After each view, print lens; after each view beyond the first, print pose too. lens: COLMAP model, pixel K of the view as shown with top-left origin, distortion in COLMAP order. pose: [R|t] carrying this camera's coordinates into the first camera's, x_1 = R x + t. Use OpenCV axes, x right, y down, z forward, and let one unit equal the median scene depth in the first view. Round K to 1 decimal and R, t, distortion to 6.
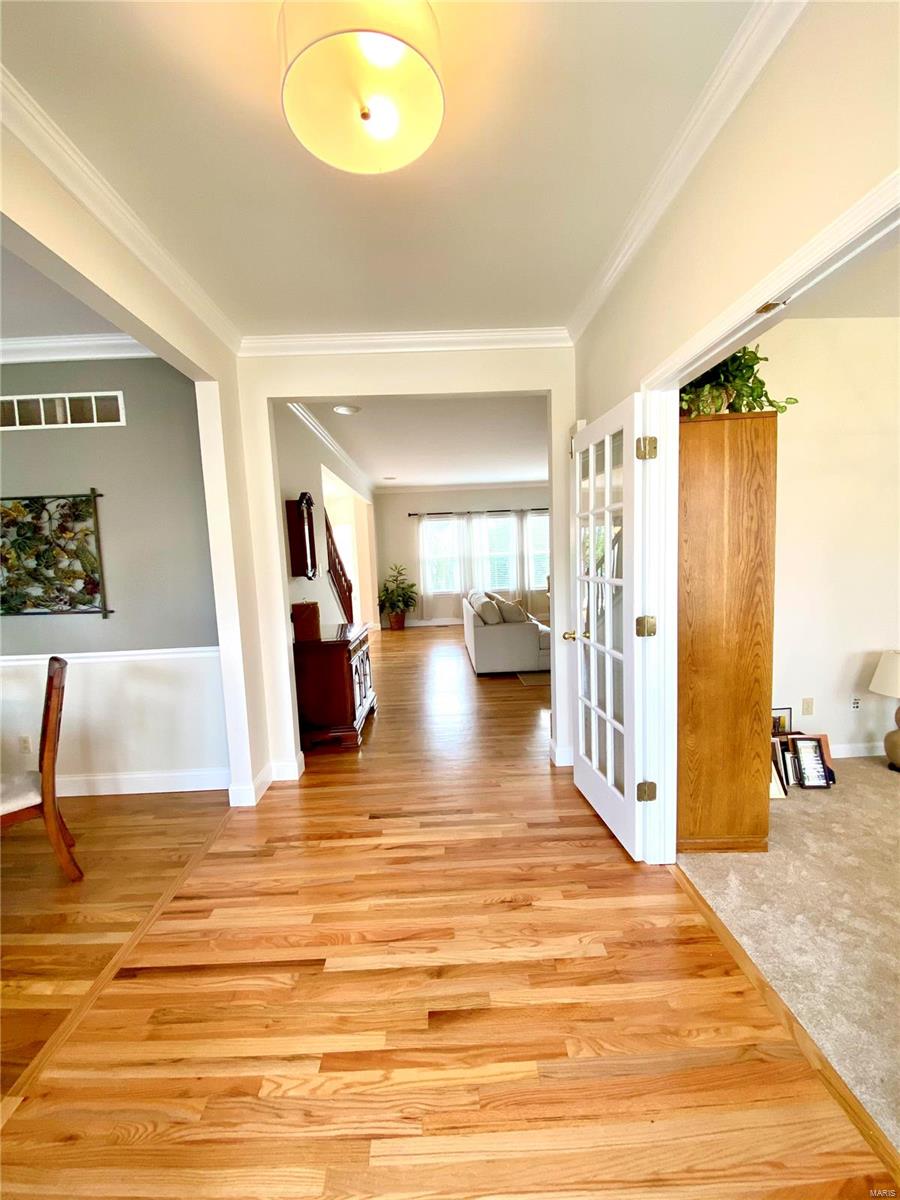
lens RADIAL K [[486.3, 0, 446.3], [0, 486.3, 603.7], [0, 0, 1]] dist [0.021126, -0.020365]
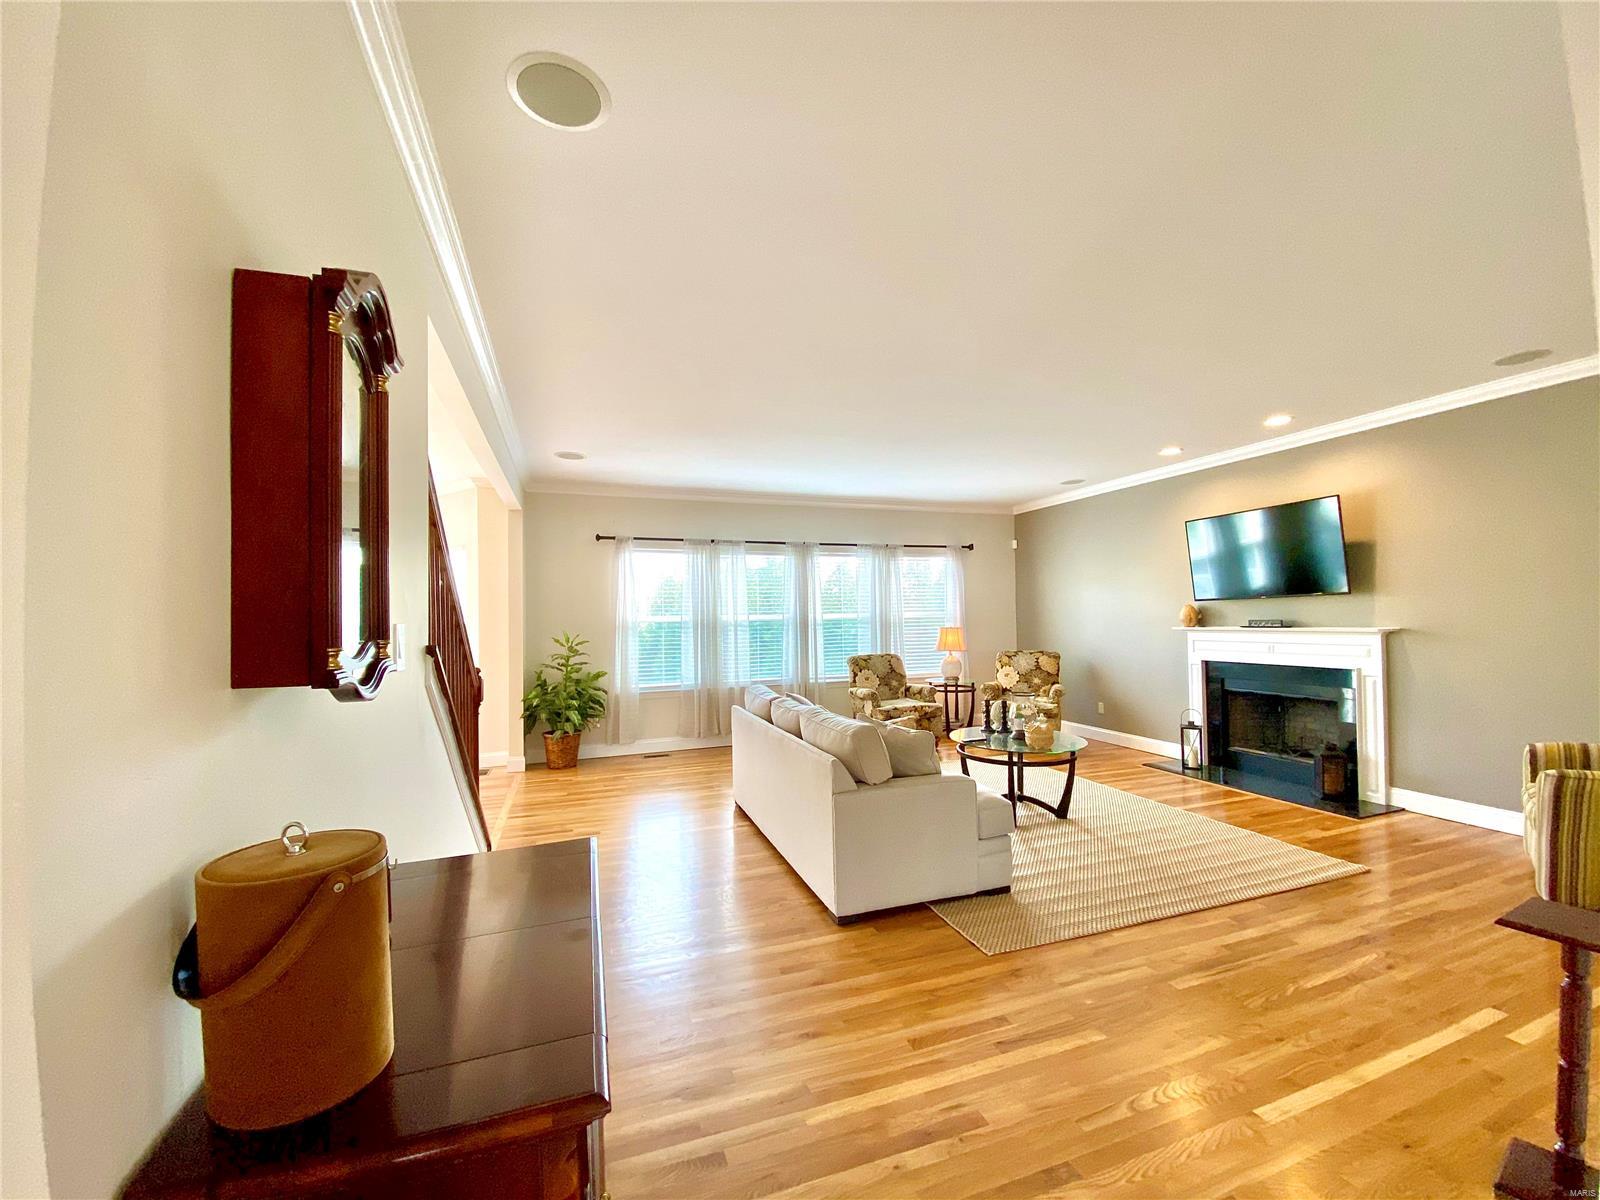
lens RADIAL K [[649.3, 0, 809.6], [0, 649.3, 601.4], [0, 0, 1]] dist [0.073076, -0.048245]
pose [[0.948243, 0.036067, 0.315492, -0.151686], [0.006715, 0.991029, -0.133478, -0.041053], [-0.317476, 0.128688, 0.939494, 0.547572]]
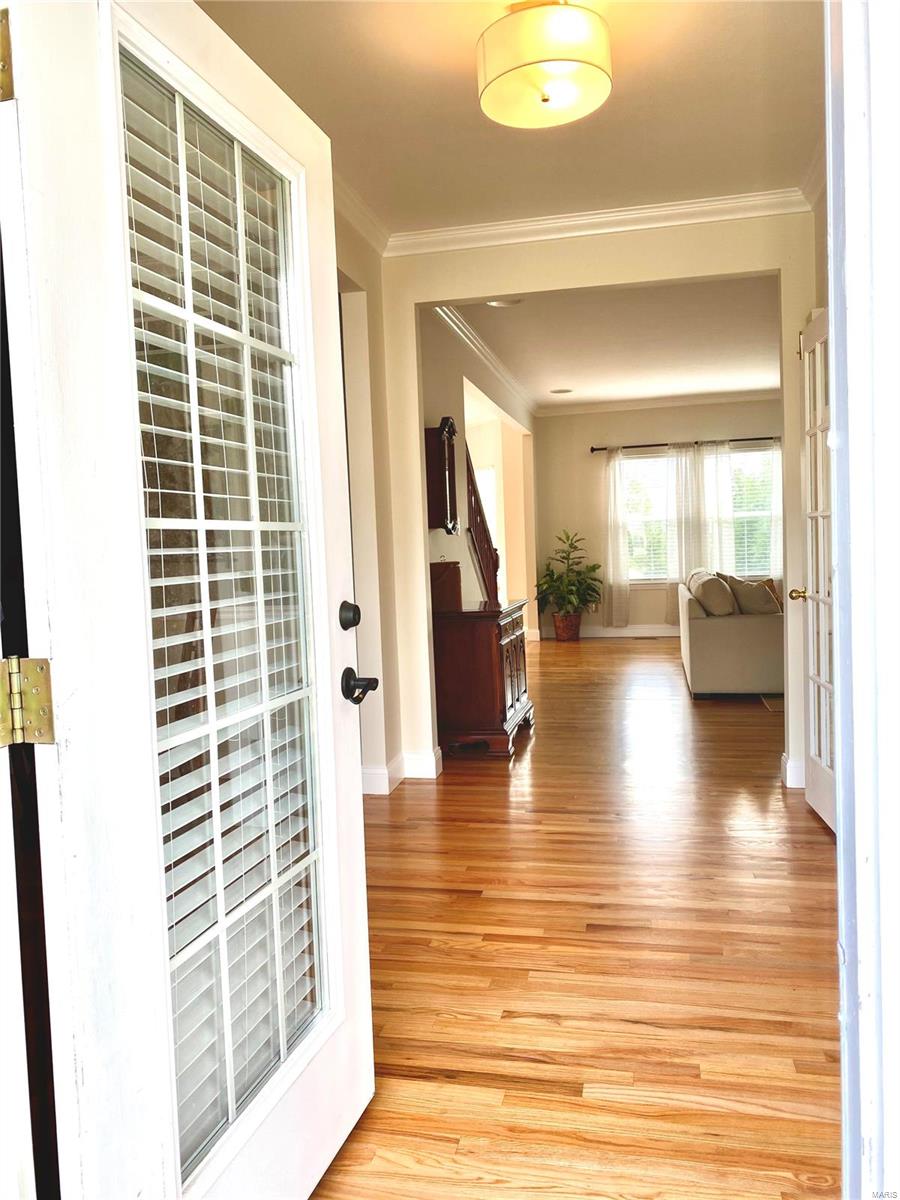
lens RADIAL K [[933.0, 0, 422.6], [0, 933.0, 599.6], [0, 0, 1]] dist [0.080818, -0.104392]
pose [[0.966971, 0.019757, -0.254119, 0.035931], [-0.027170, 0.999301, -0.025692, 0.070461], [0.253434, 0.031748, 0.966832, -0.305628]]
